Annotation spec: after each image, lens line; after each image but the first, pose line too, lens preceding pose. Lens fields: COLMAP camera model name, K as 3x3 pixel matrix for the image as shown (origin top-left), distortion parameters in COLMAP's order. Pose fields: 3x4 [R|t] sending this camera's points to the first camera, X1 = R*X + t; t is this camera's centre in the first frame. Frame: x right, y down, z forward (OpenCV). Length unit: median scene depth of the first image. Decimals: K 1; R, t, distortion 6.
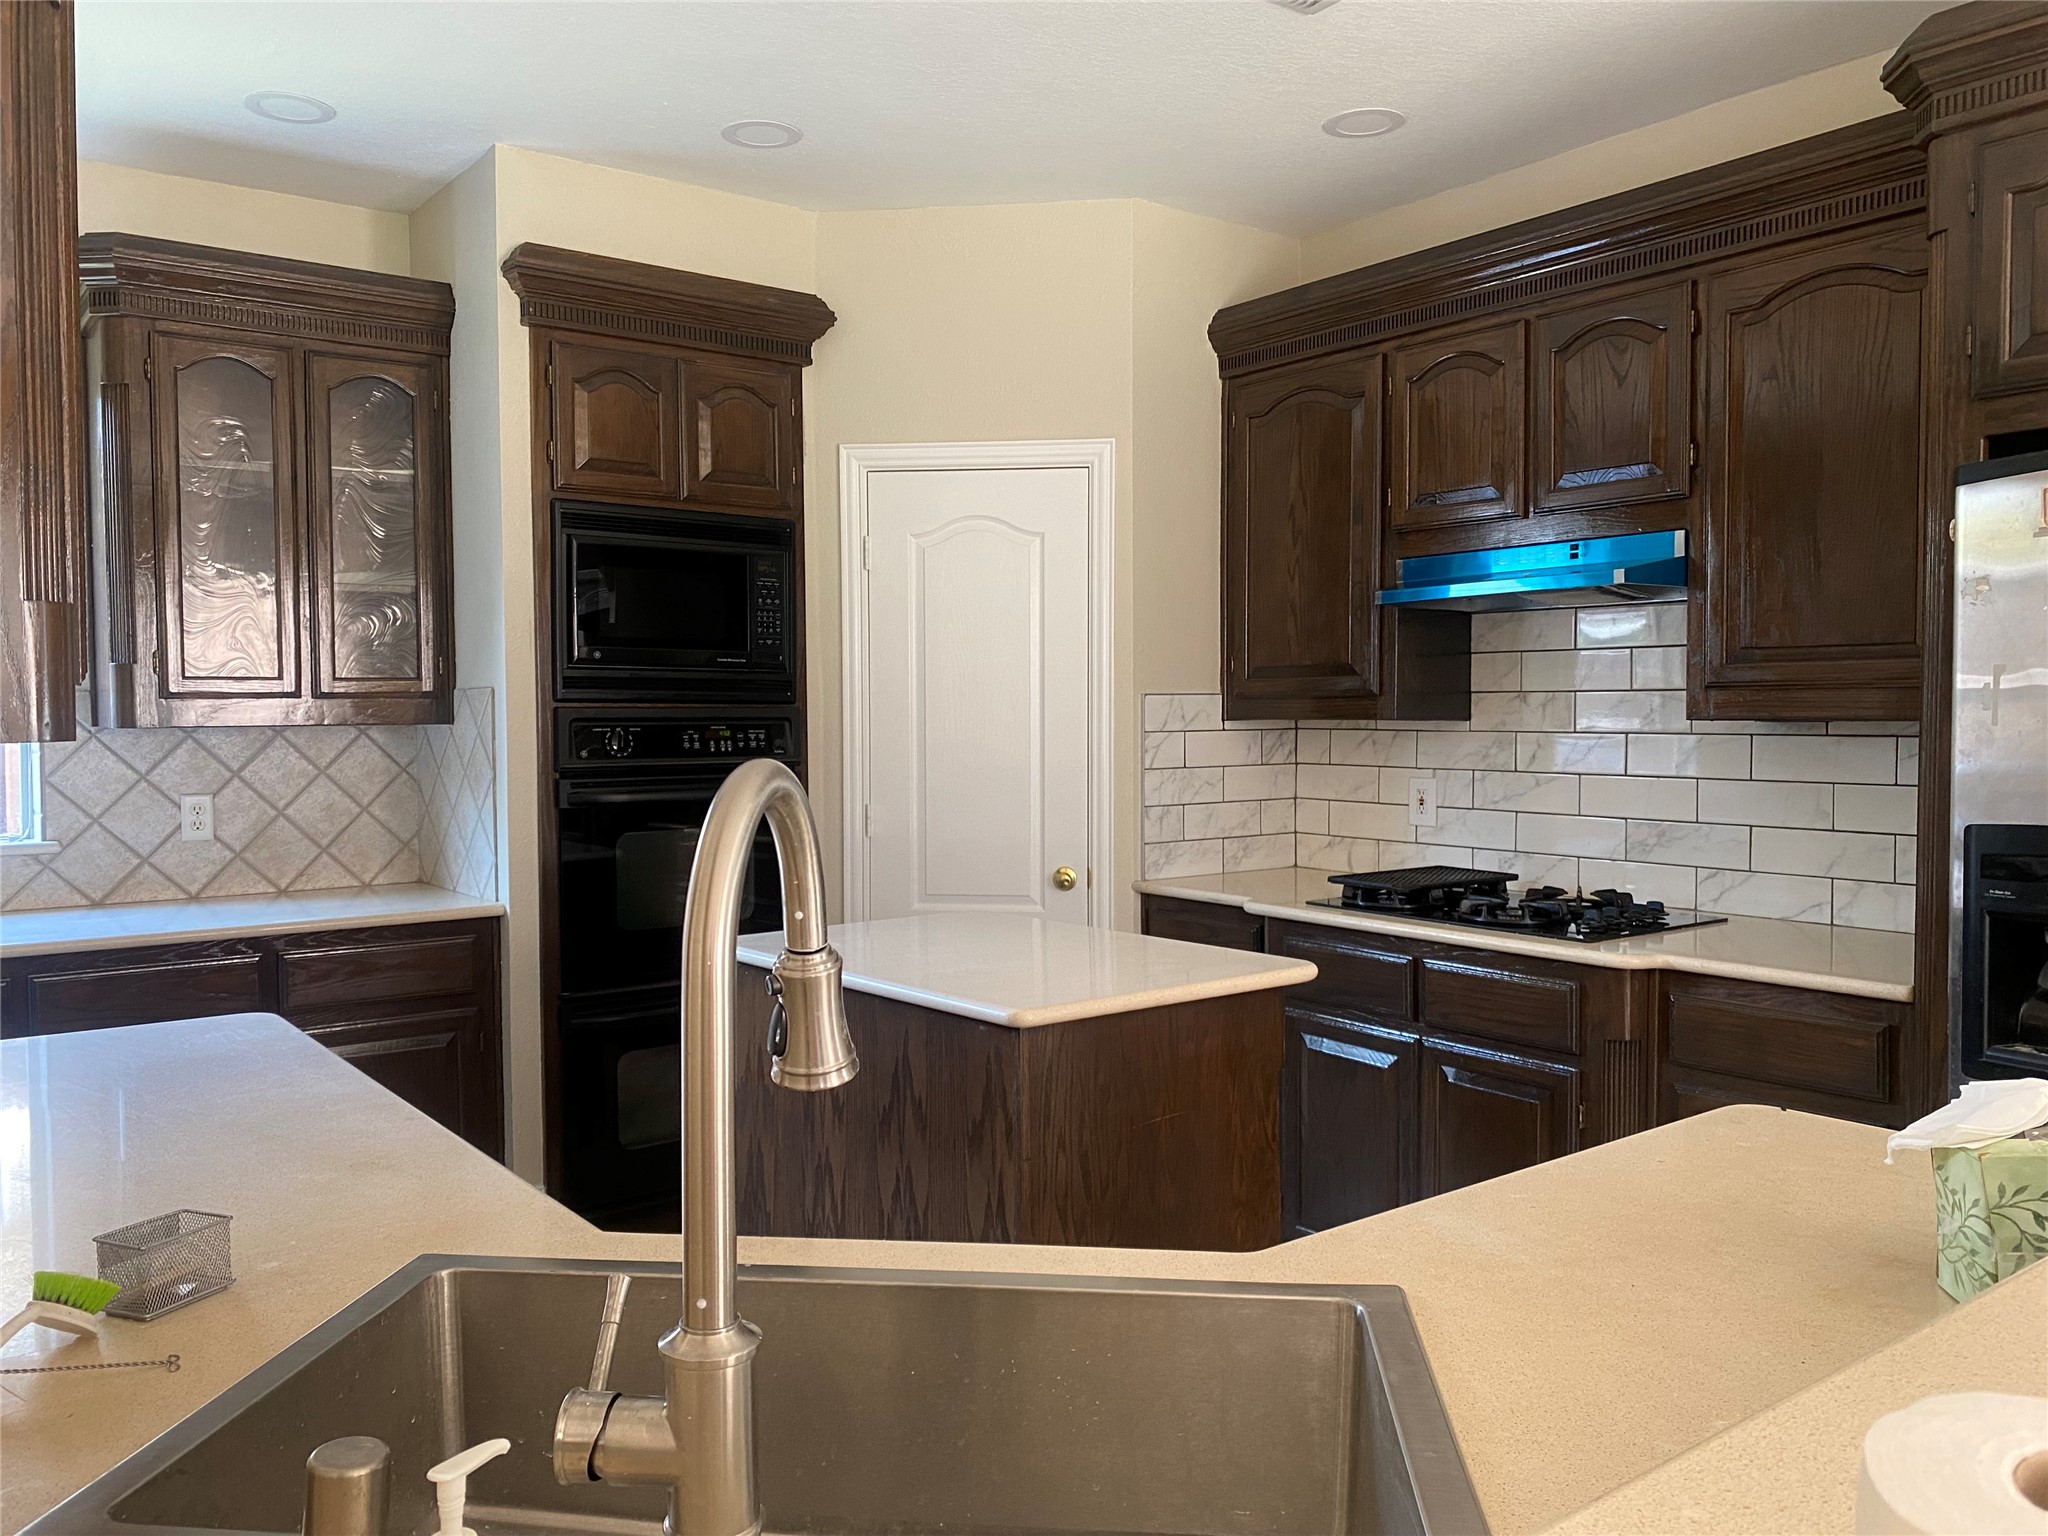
lens RADIAL K [[1589.0, 0, 1027.3], [0, 1589.0, 758.7], [0, 0, 1]] dist [0.074234, -0.084647]
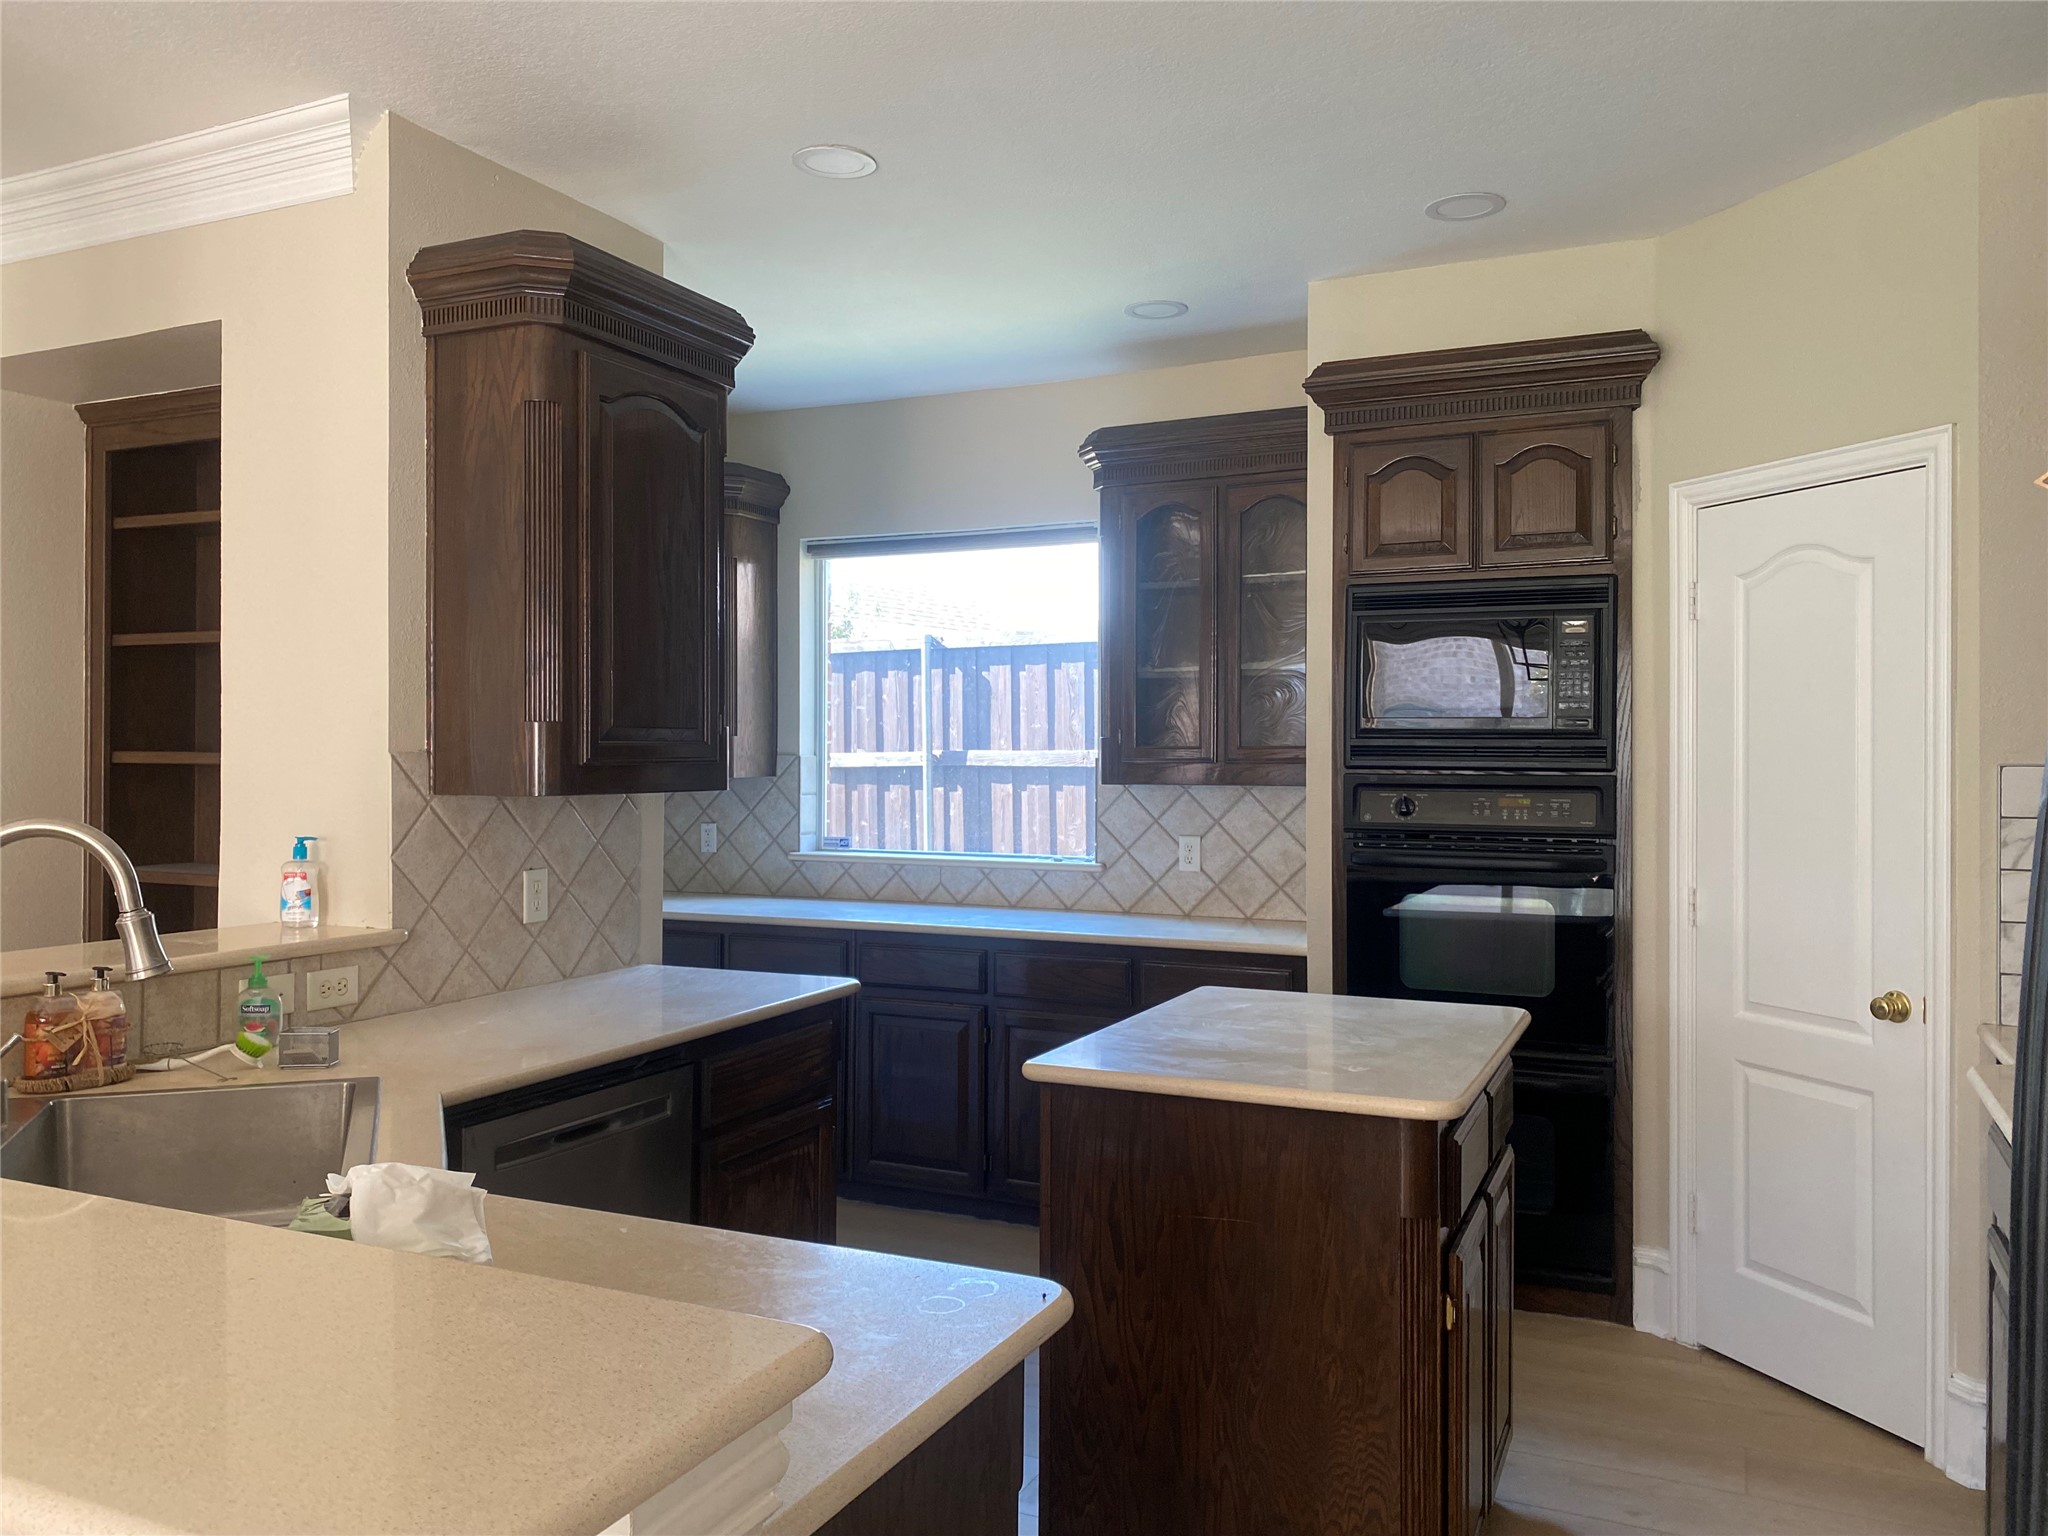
lens RADIAL K [[1558.8, 0, 1004.0], [0, 1558.8, 772.0], [0, 0, 1]] dist [-0.001025, 0.002004]
pose [[0.453622, 0.013476, -0.891093, 0.527416], [-0.039143, 0.999222, -0.004815, -0.017155], [0.890334, 0.037064, 0.453796, 0.290264]]
